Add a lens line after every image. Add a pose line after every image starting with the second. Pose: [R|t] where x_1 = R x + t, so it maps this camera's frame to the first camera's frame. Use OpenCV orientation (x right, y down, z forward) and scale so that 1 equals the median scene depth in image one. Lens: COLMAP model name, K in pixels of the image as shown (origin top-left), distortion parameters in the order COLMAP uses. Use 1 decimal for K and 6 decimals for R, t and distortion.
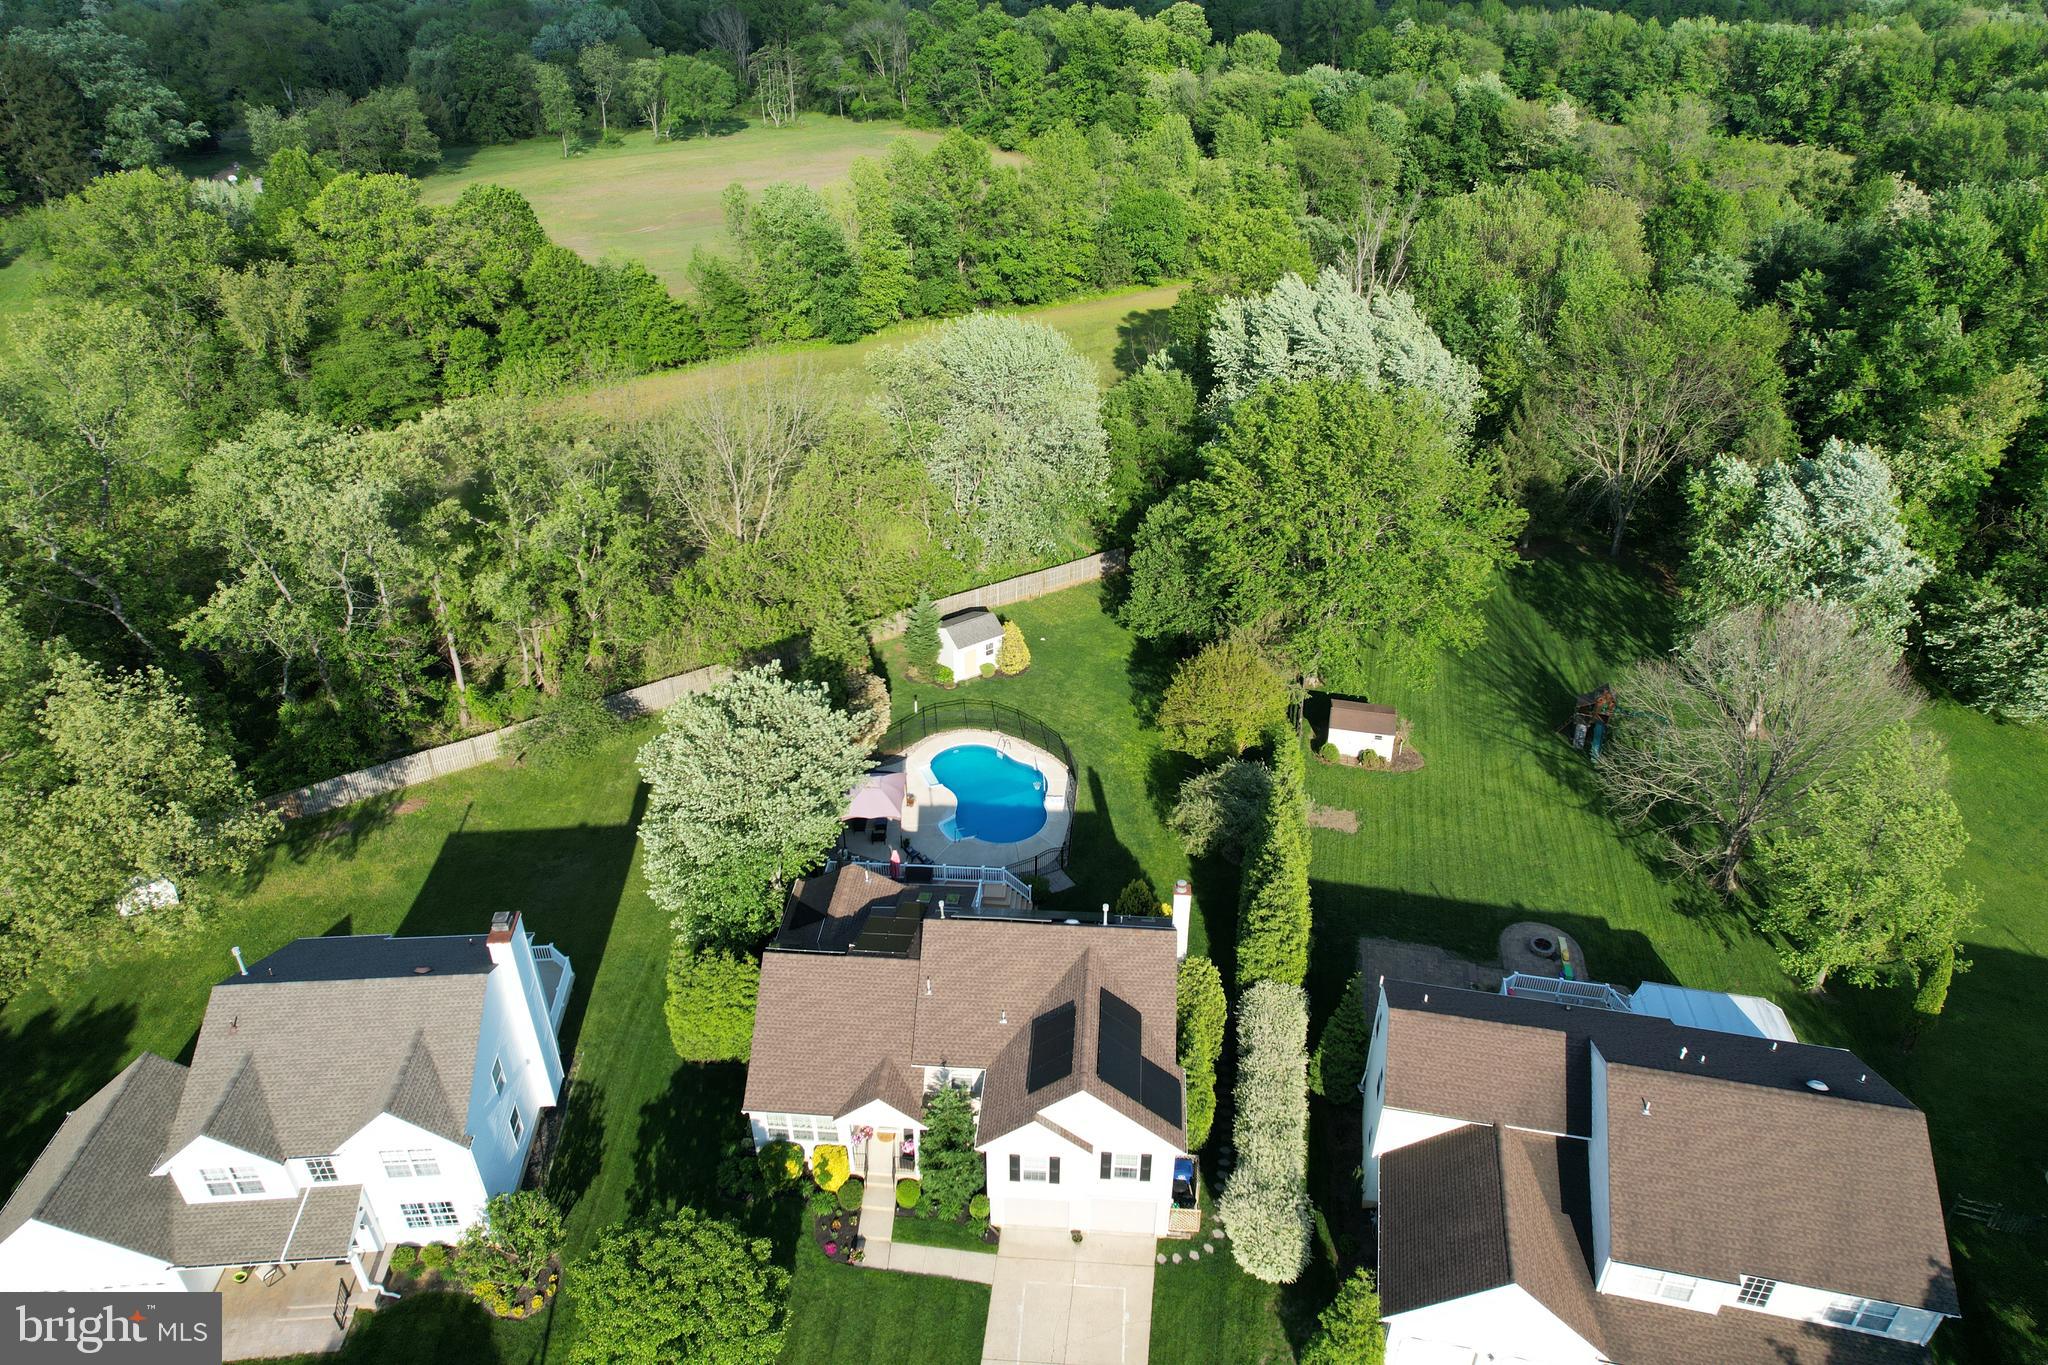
lens RADIAL K [[1304.2, 0, 1025.4], [0, 1304.2, 675.6], [0, 0, 1]] dist [-0.072227, 0.062140]
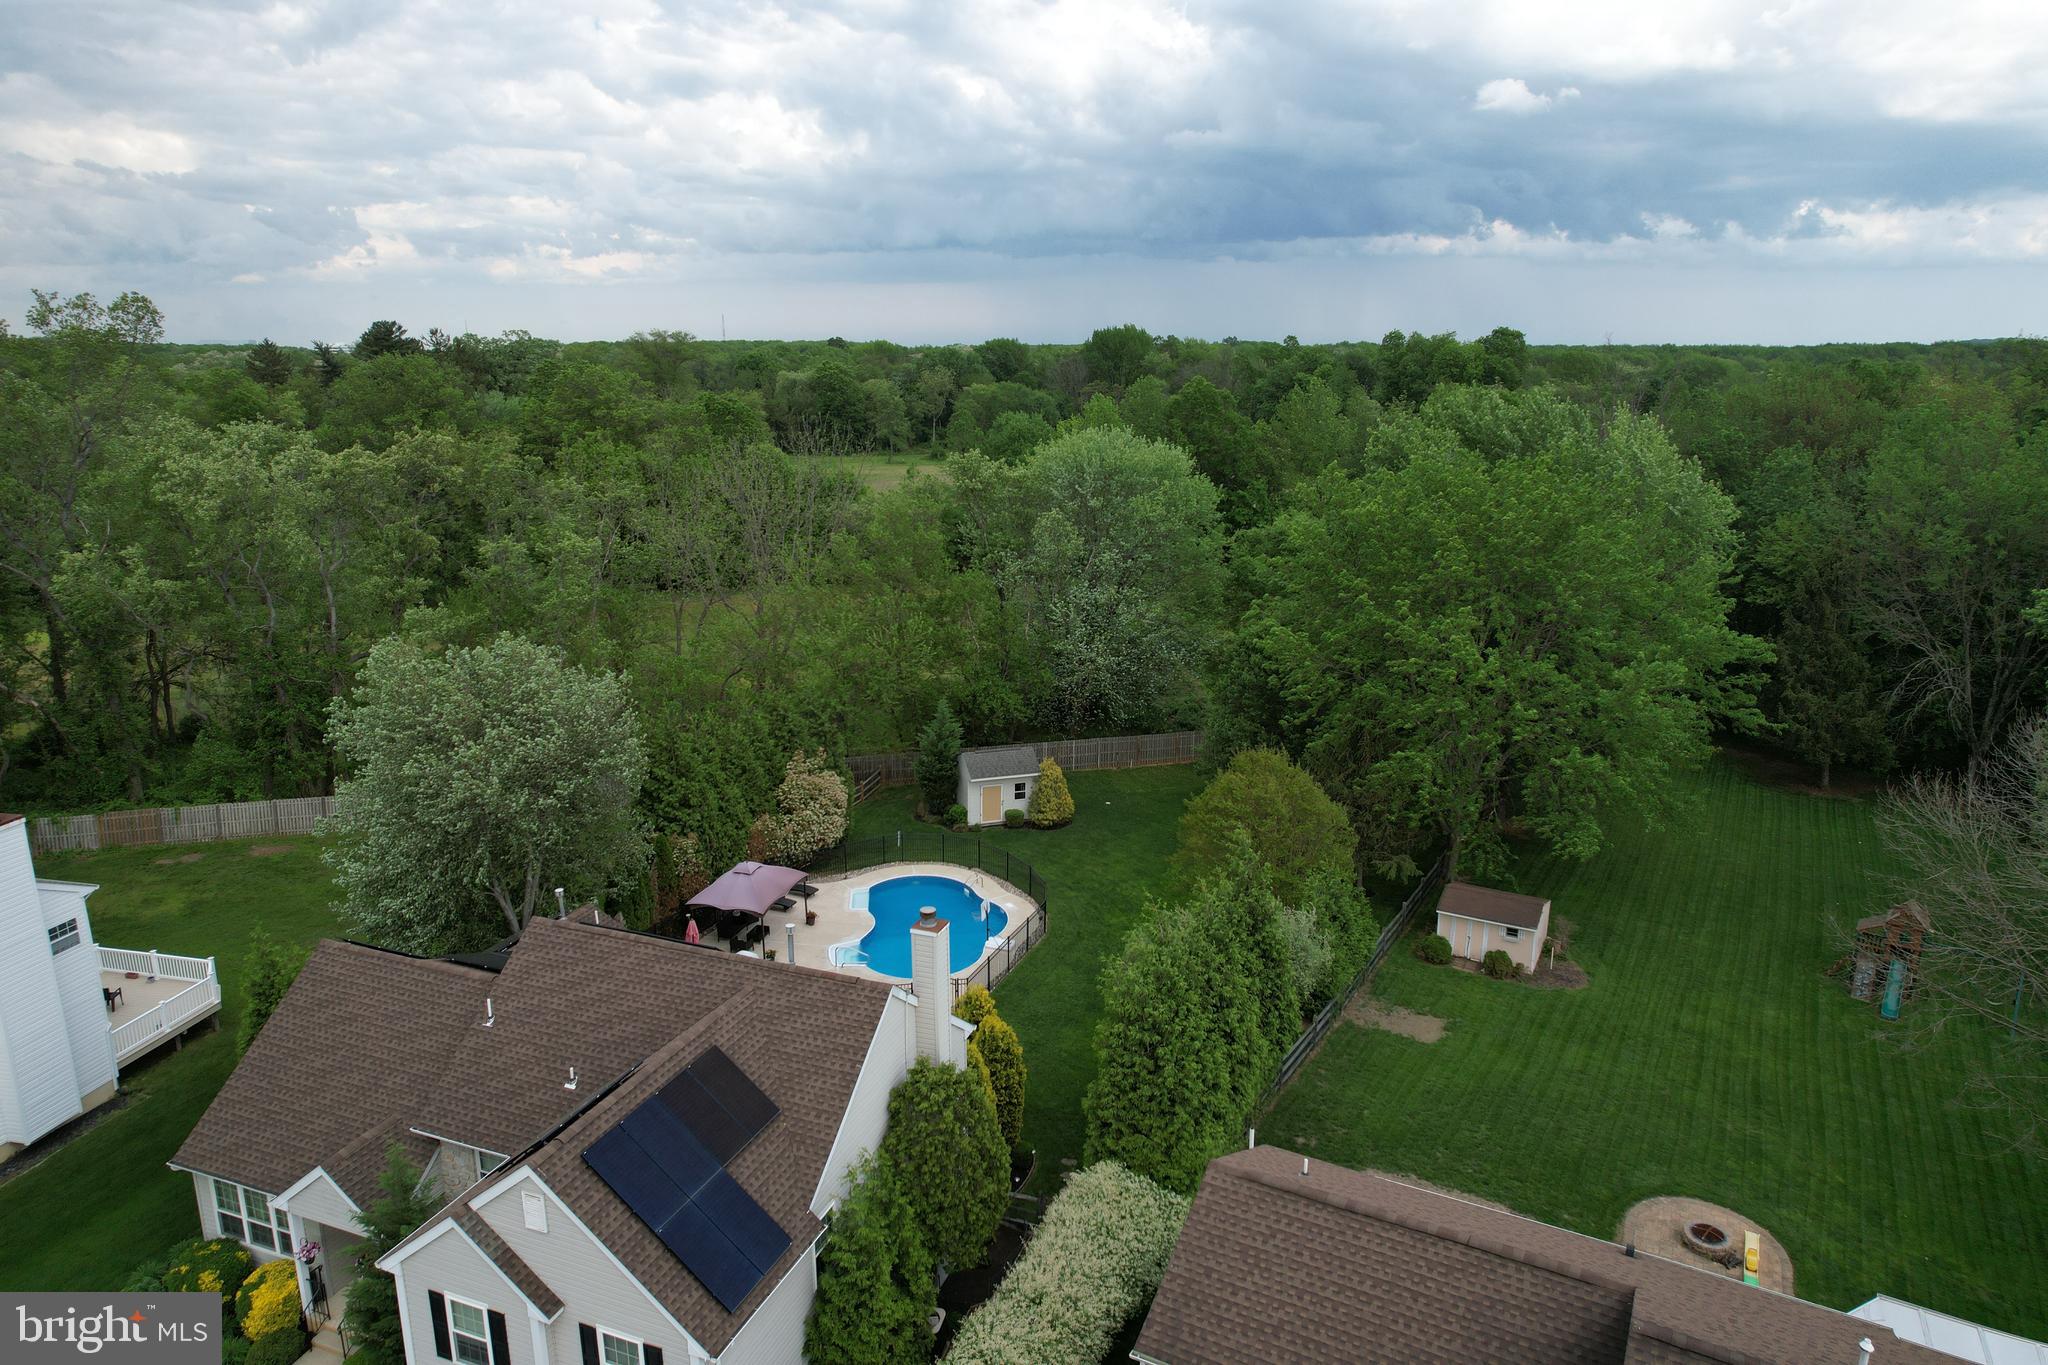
lens RADIAL K [[1304.2, 0, 1031.2], [0, 1304.2, 676.4], [0, 0, 1]] dist [-0.072227, 0.062140]
pose [[0.958316, 0.071429, -0.276639, 0.318760], [-0.149881, 0.950004, -0.273914, 0.213844], [0.243243, 0.303959, 0.921109, 0.450039]]
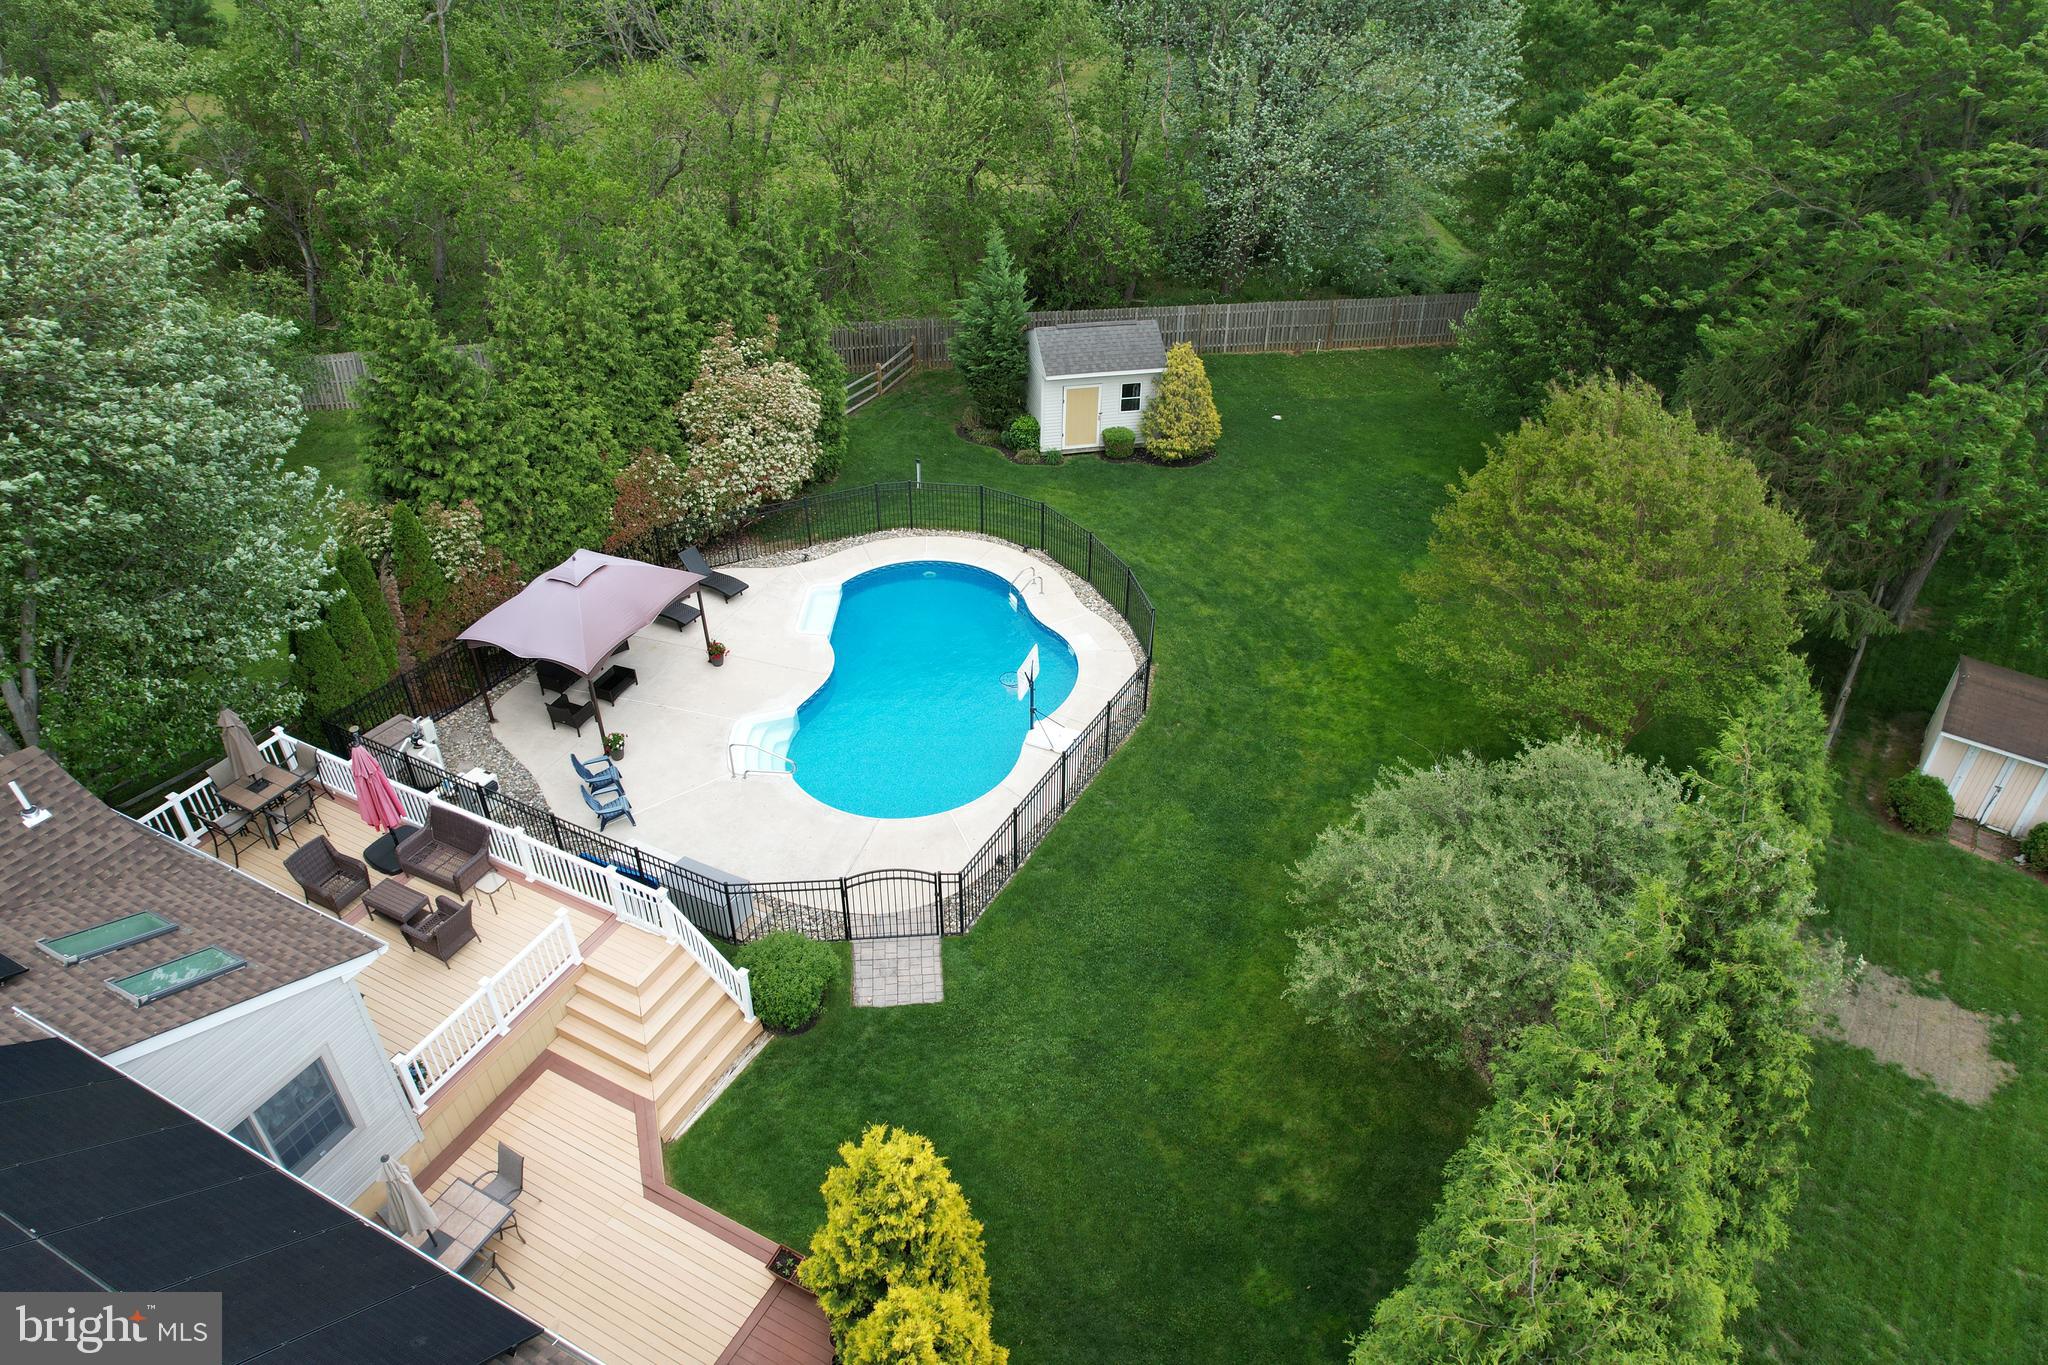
lens RADIAL K [[1304.2, 0, 1025.5], [0, 1304.2, 681.4], [0, 0, 1]] dist [-0.072227, 0.062140]
pose [[0.917331, 0.227713, -0.326575, 0.186981], [-0.205476, 0.973380, 0.101545, 0.065057], [0.341005, -0.026047, 0.939701, 0.939277]]
